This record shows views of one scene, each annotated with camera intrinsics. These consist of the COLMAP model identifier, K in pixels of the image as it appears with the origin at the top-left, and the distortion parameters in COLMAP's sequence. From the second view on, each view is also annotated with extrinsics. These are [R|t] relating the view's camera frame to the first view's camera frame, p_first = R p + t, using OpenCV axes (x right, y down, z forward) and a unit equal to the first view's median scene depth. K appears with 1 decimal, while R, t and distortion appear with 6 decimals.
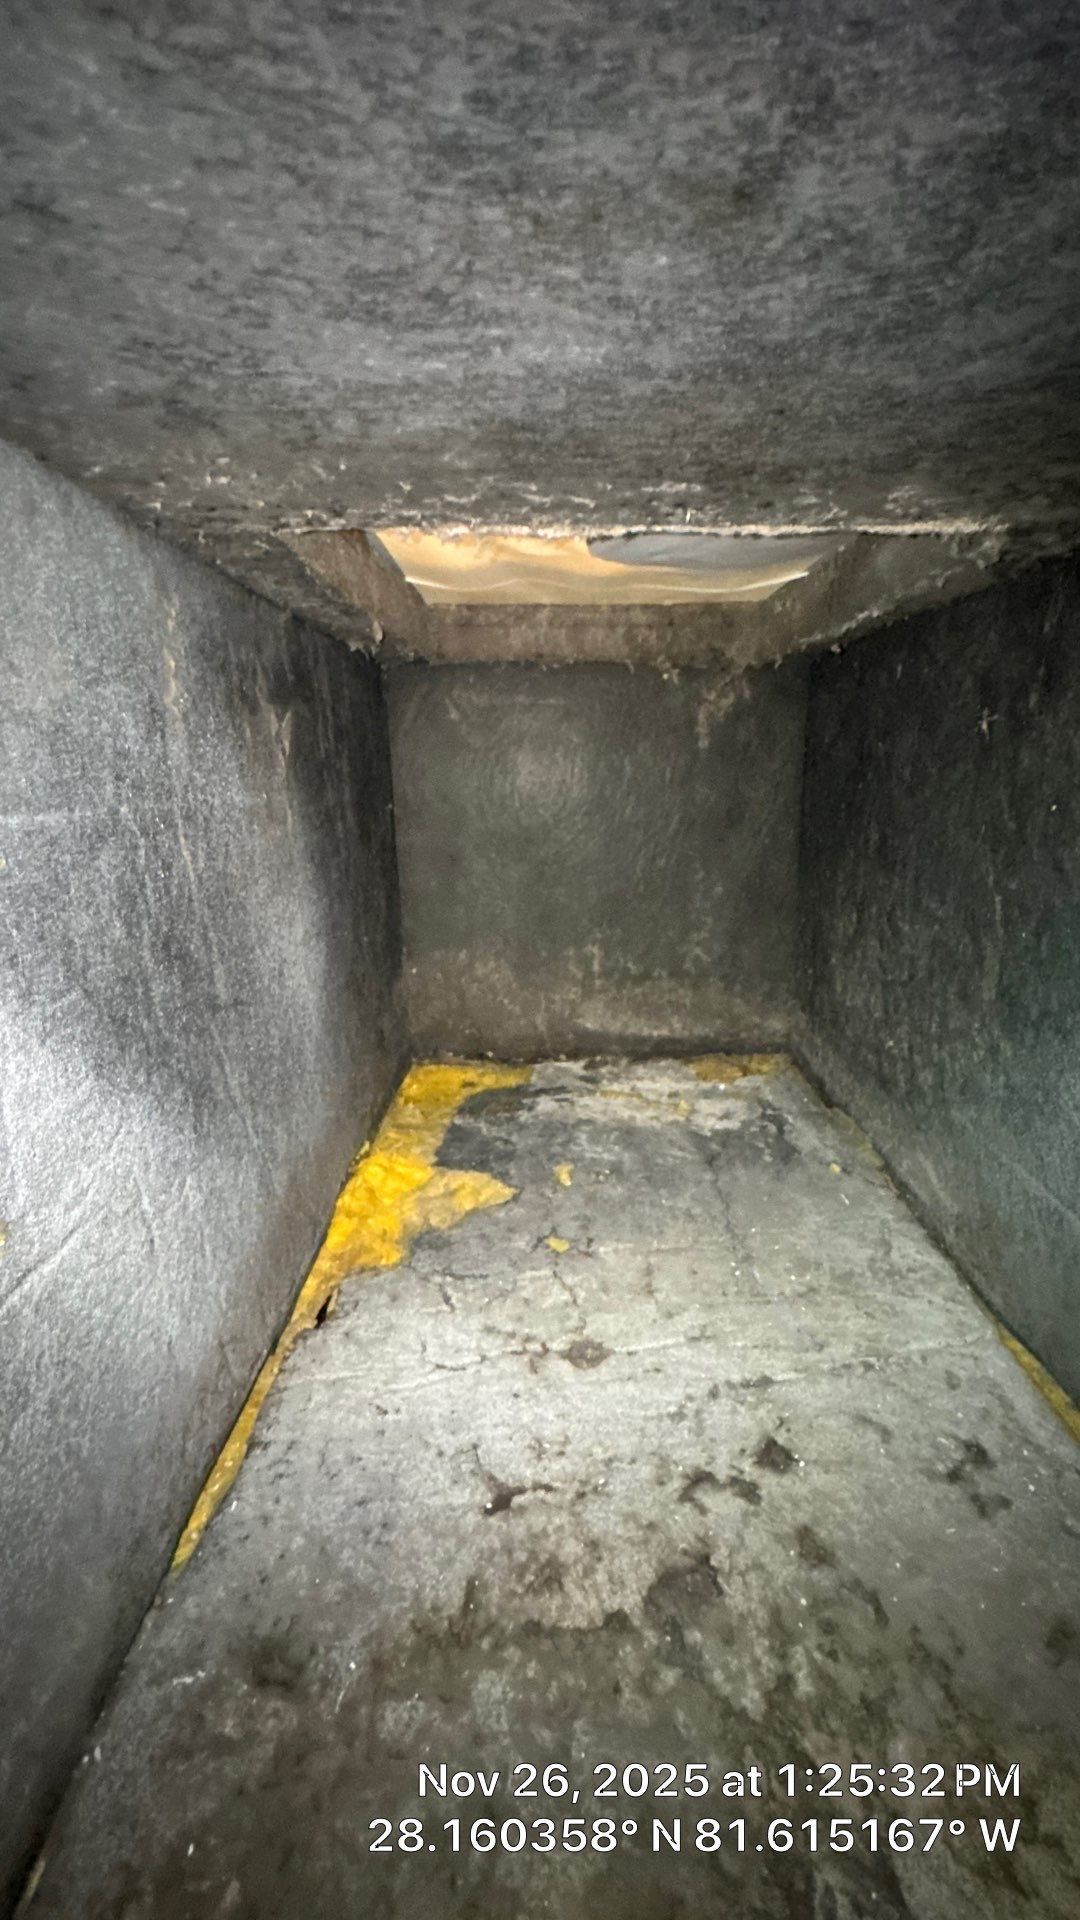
lens RADIAL K [[770.0, 0, 540.2], [0, 770.0, 958.4], [0, 0, 1]] dist [-0.005760, 0.001051]
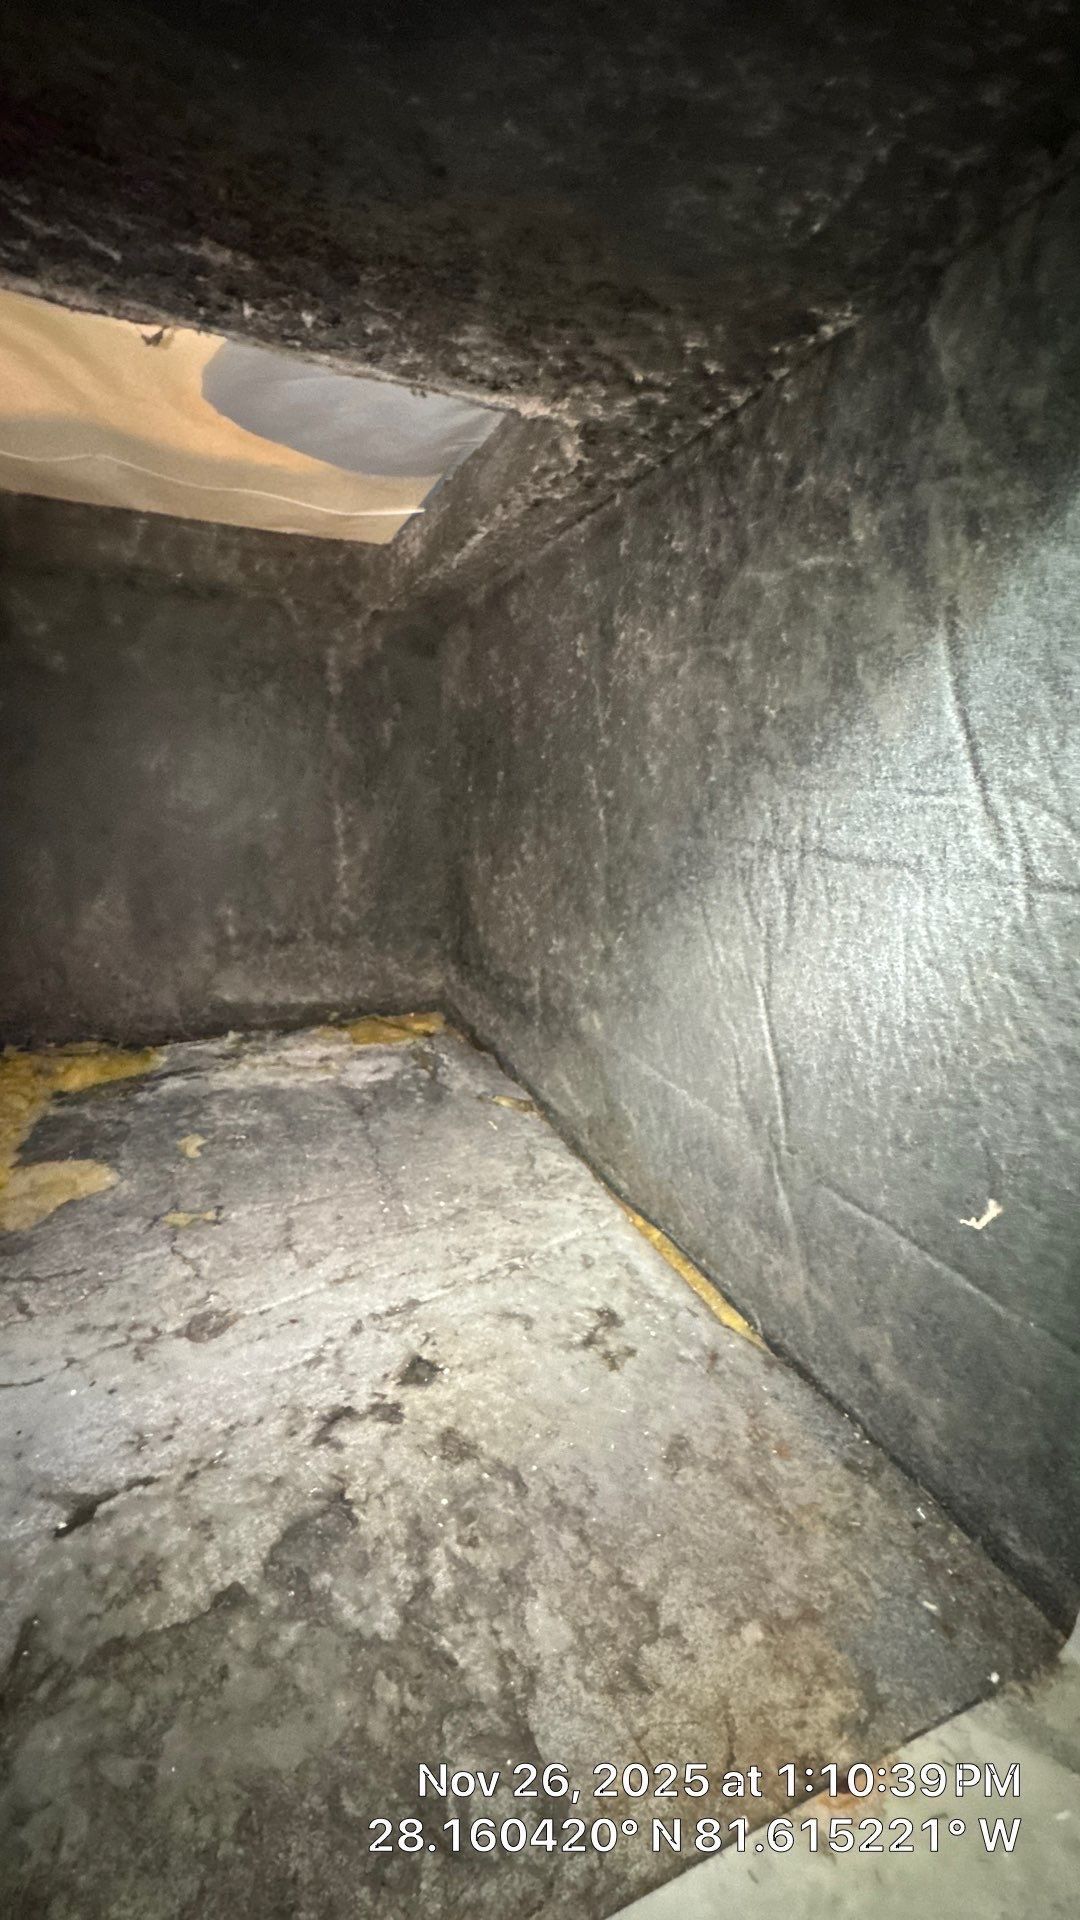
lens RADIAL K [[770.0, 0, 541.3], [0, 770.0, 958.1], [0, 0, 1]] dist [-0.005760, 0.001051]
pose [[0.912953, -0.054917, 0.404353, 0.095307], [0.059130, 0.998248, 0.002073, 0.159181], [-0.403759, 0.022017, 0.914600, 0.070686]]
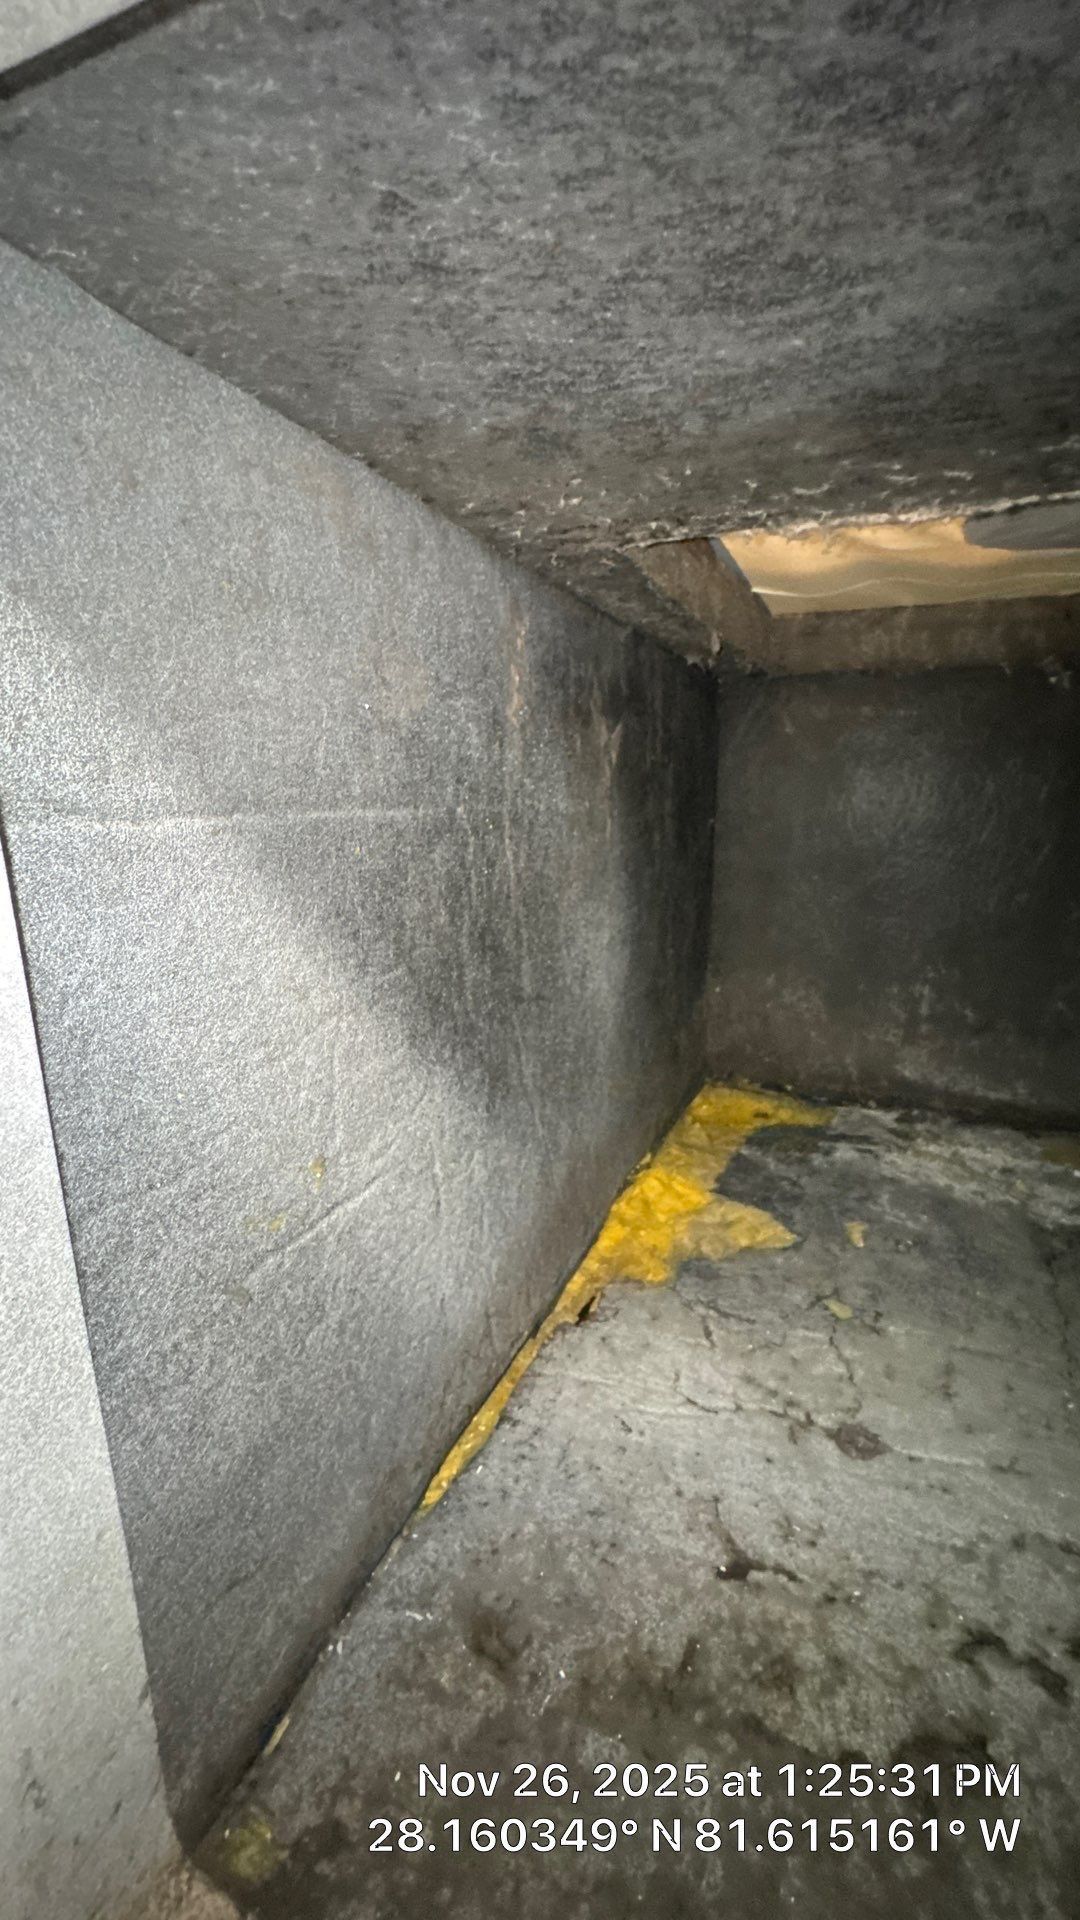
lens RADIAL K [[770.0, 0, 538.8], [0, 770.0, 958.2], [0, 0, 1]] dist [-0.005760, 0.001051]
pose [[0.915002, 0.104066, -0.389798, 0.014311], [-0.112738, 0.993625, 0.000634, 0.004733], [0.387379, 0.043365, 0.920900, 0.028709]]
